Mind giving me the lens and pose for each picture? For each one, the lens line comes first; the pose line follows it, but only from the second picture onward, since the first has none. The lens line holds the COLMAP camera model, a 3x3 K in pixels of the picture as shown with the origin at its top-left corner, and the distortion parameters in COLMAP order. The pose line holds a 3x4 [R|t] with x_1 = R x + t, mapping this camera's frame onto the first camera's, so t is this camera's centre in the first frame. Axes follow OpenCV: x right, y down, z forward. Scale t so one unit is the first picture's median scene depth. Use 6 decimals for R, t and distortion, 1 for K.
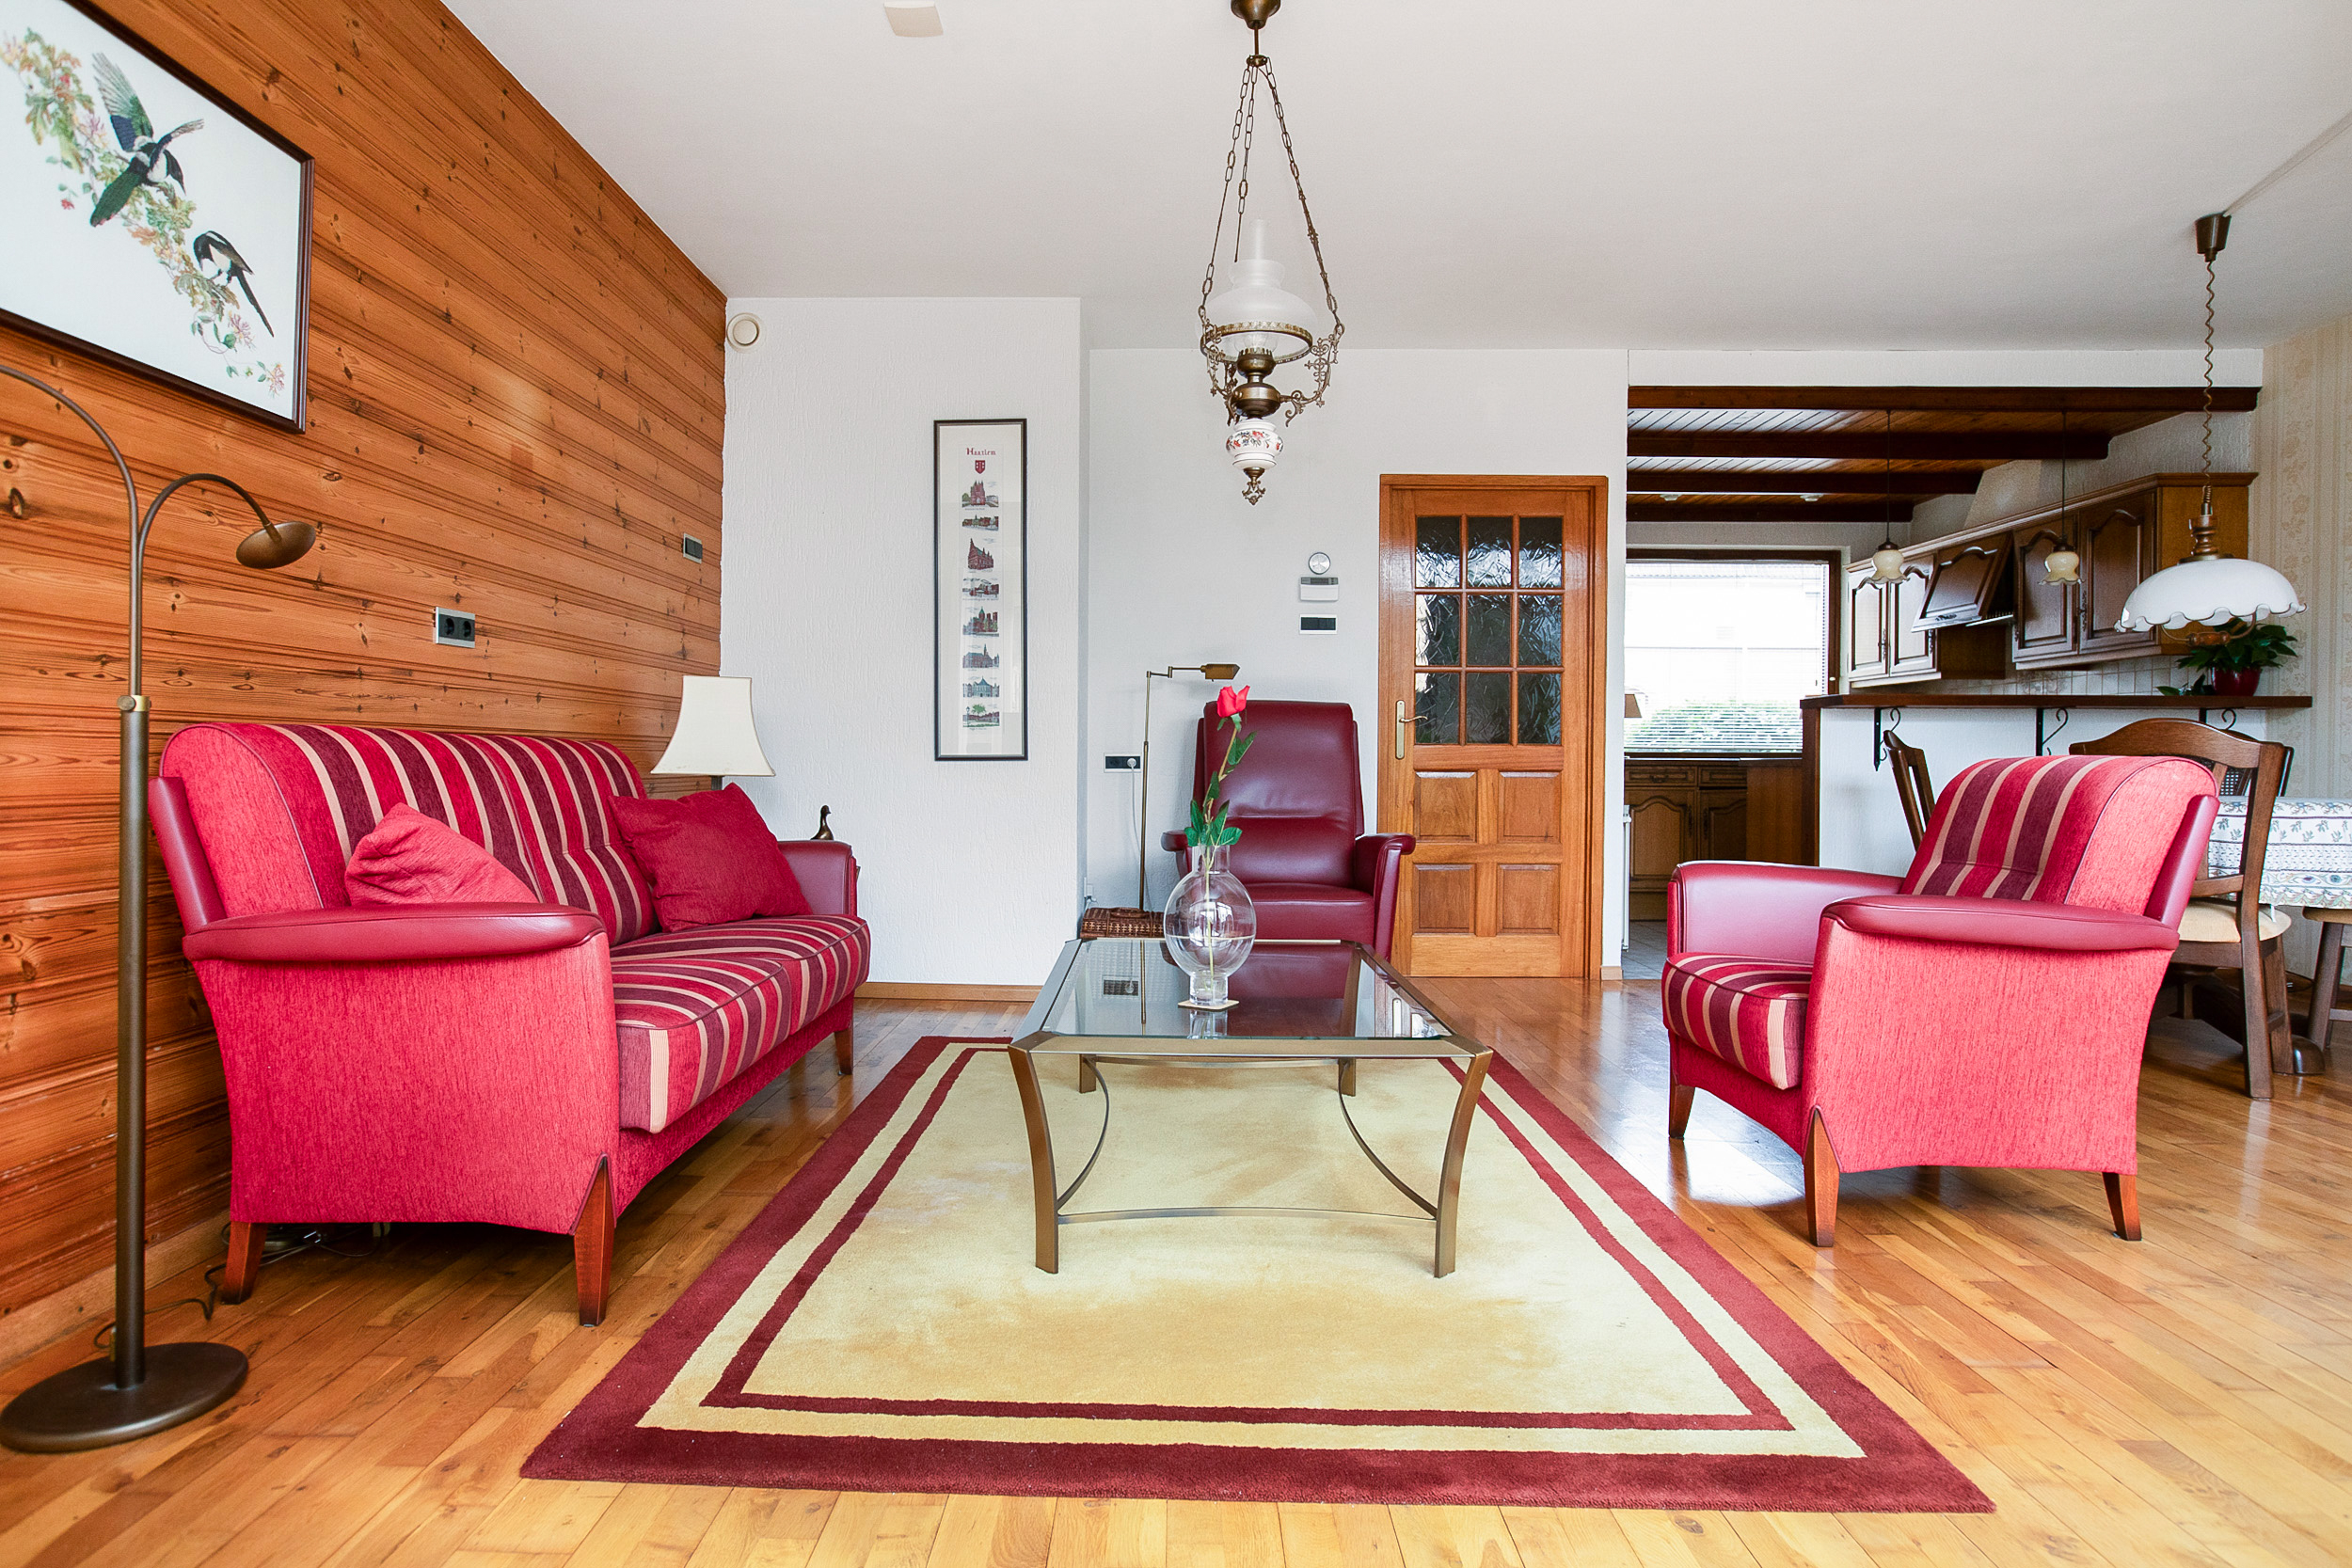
lens RADIAL K [[1281.7, 0, 1176.0], [0, 1281.7, 784.0], [0, 0, 1]] dist [-0.006405, -0.000179]
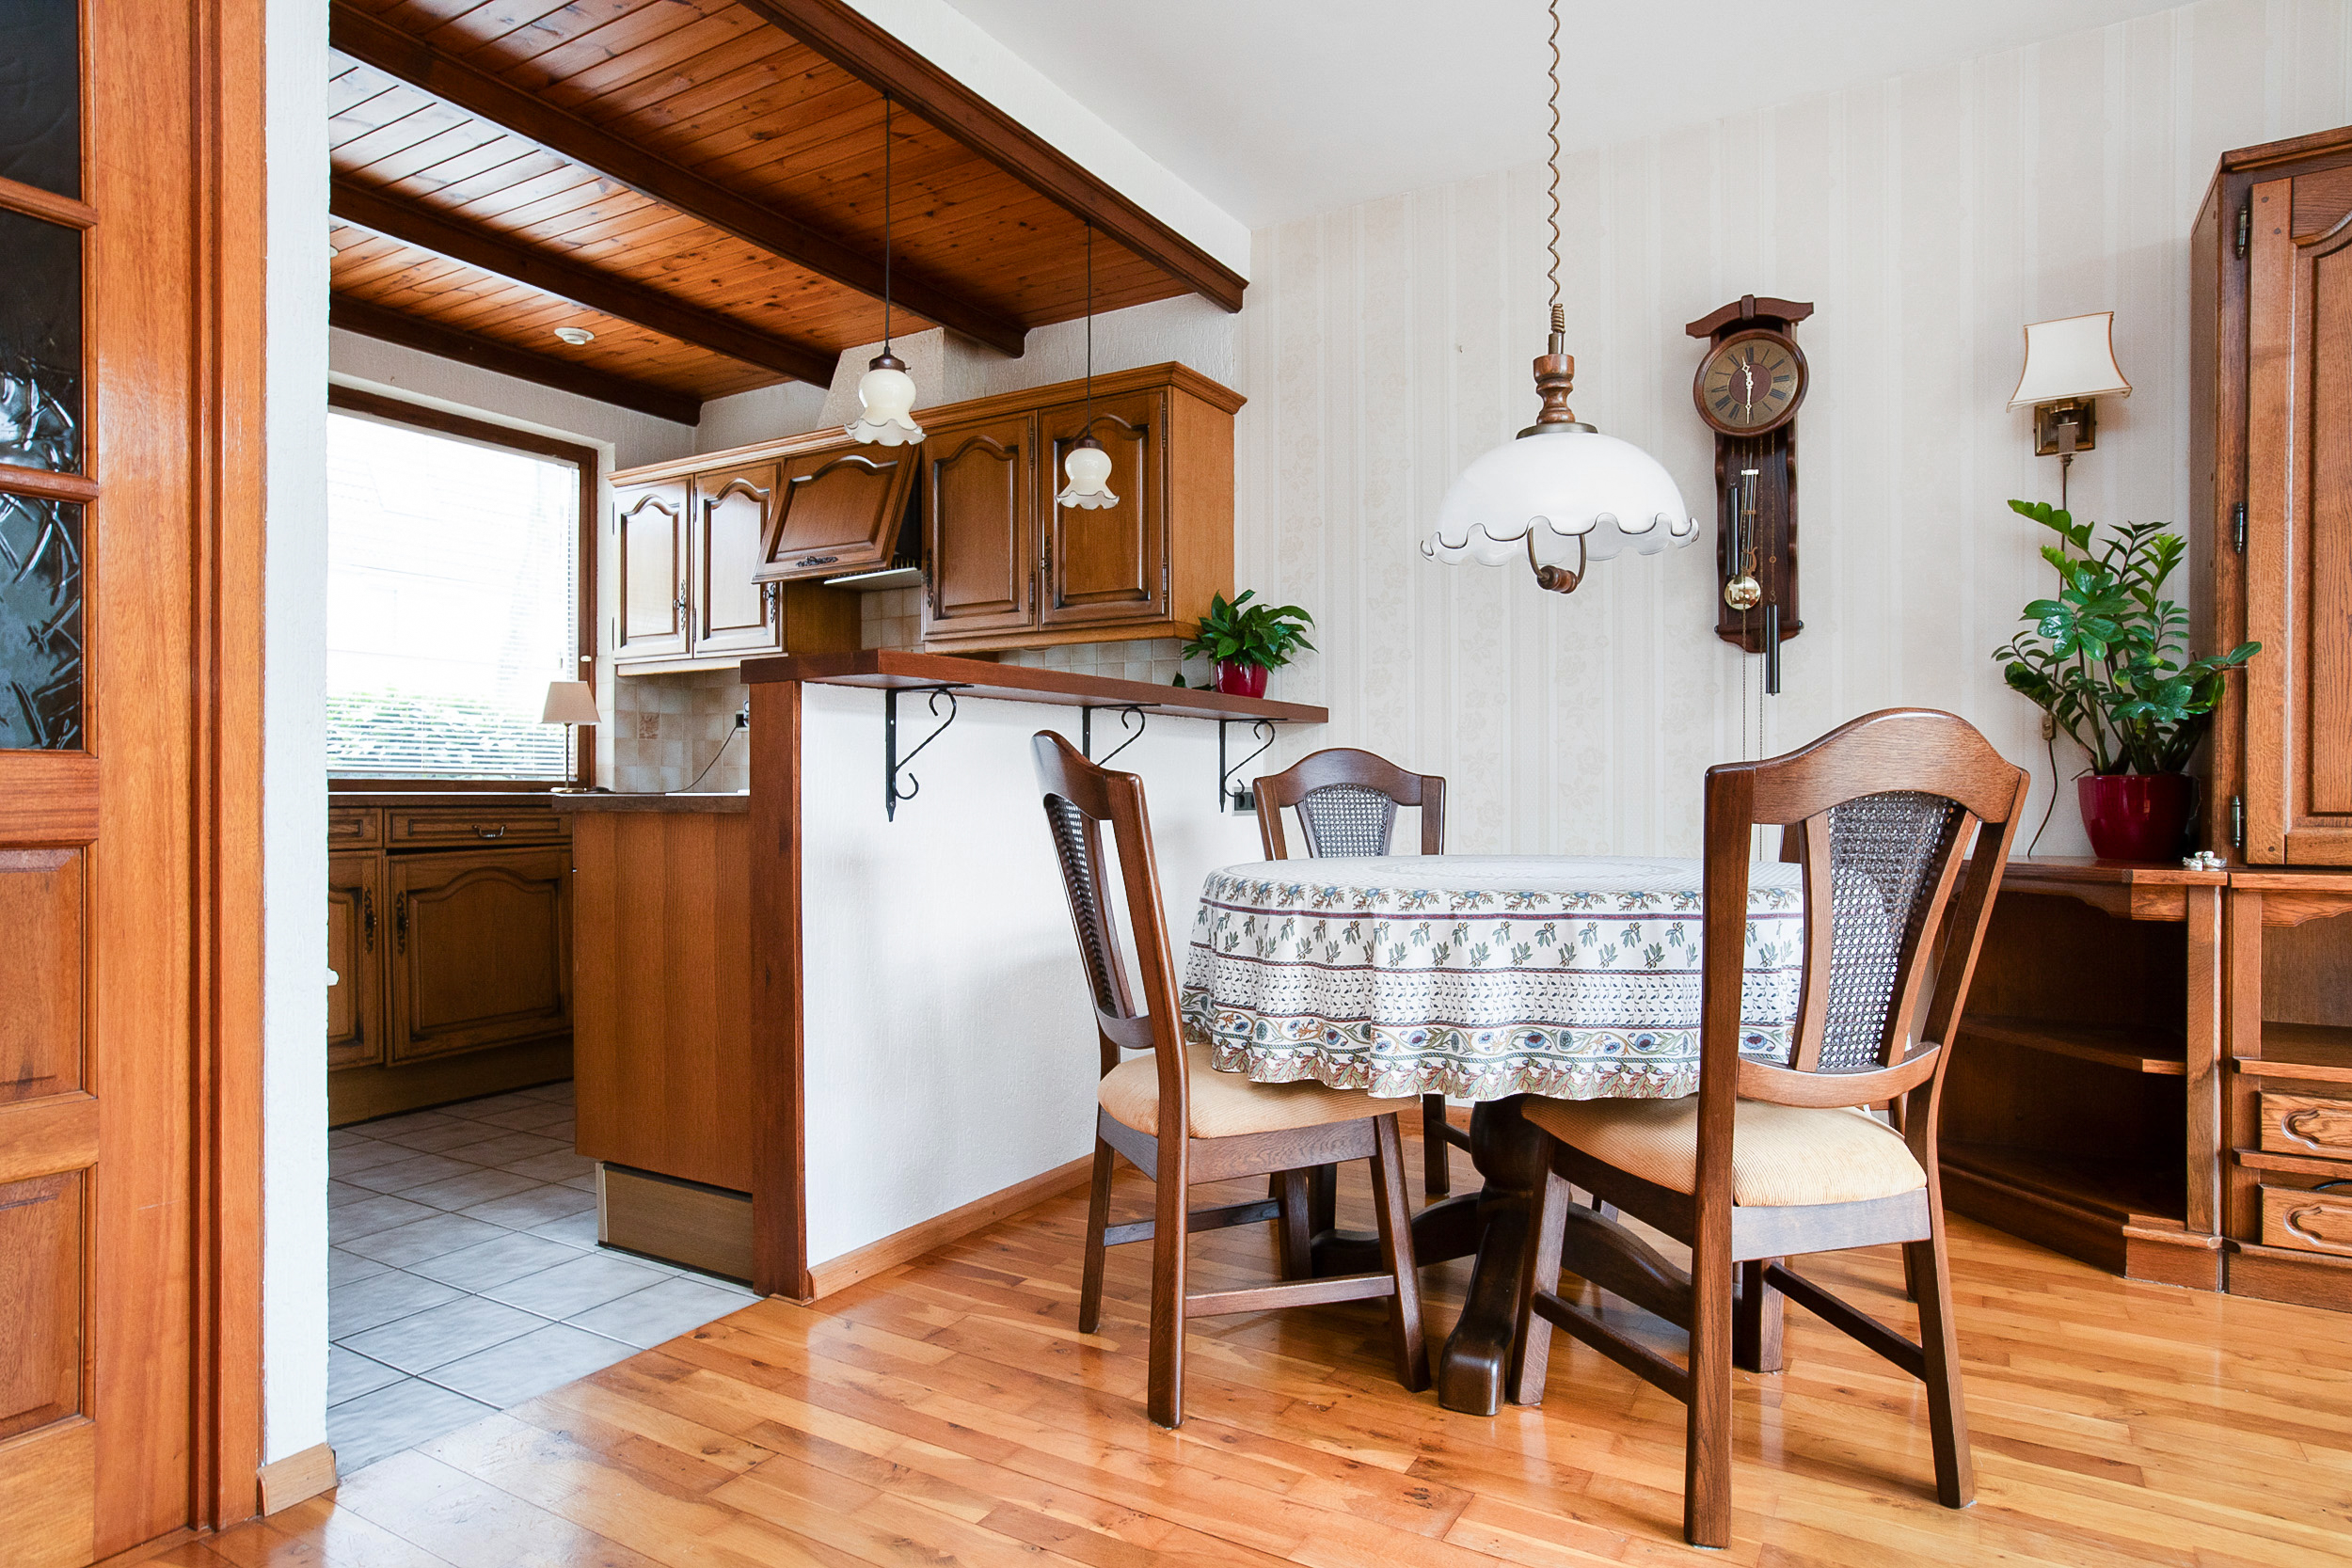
lens RADIAL K [[1348.5, 0, 1172.6], [0, 1348.5, 796.7], [0, 0, 1]] dist [-0.041641, 0.042438]
pose [[0.521818, -0.006284, 0.853034, 0.136160], [0.016515, 0.999860, -0.002737, -0.012463], [-0.852897, 0.015516, 0.521848, 0.505521]]
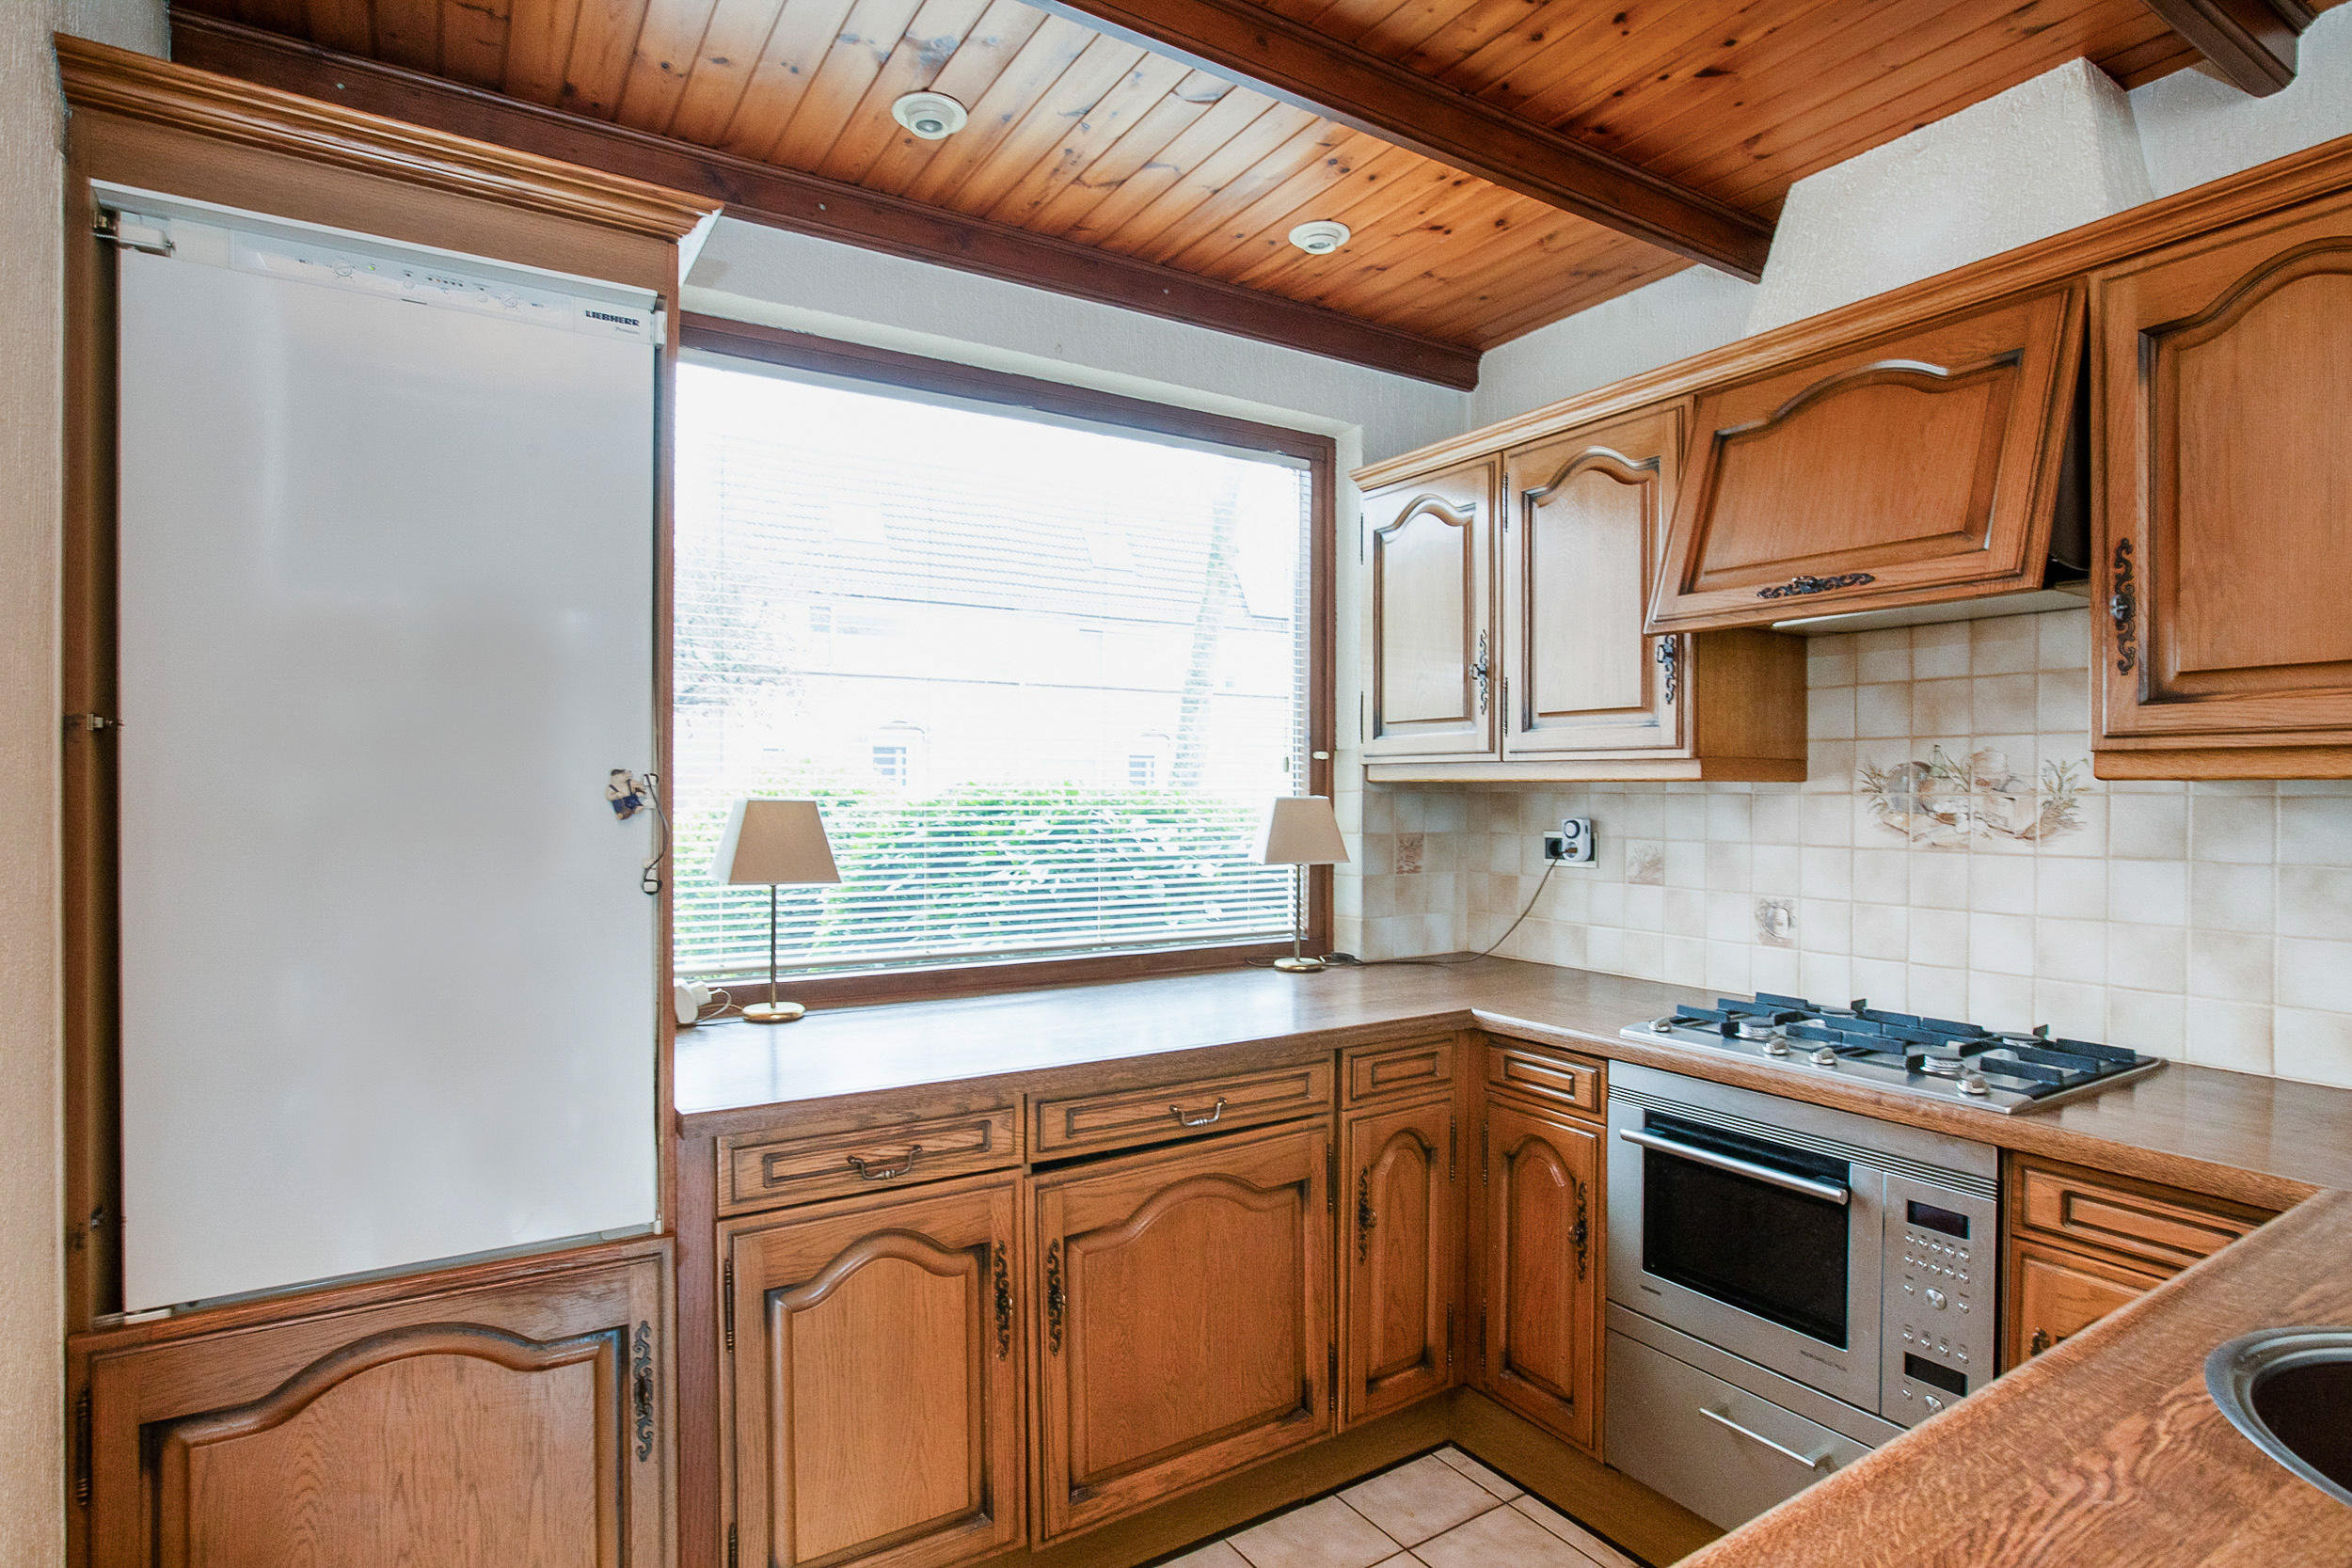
lens RADIAL K [[1209.0, 0, 1176.0], [0, 1209.0, 784.0], [0, 0, 1]] dist [-0.025032, 0.000010]
pose [[0.850706, -0.002393, 0.525637, 0.322221], [0.011318, 0.999841, -0.013767, -0.080212], [-0.525520, 0.017661, 0.850598, 0.820204]]
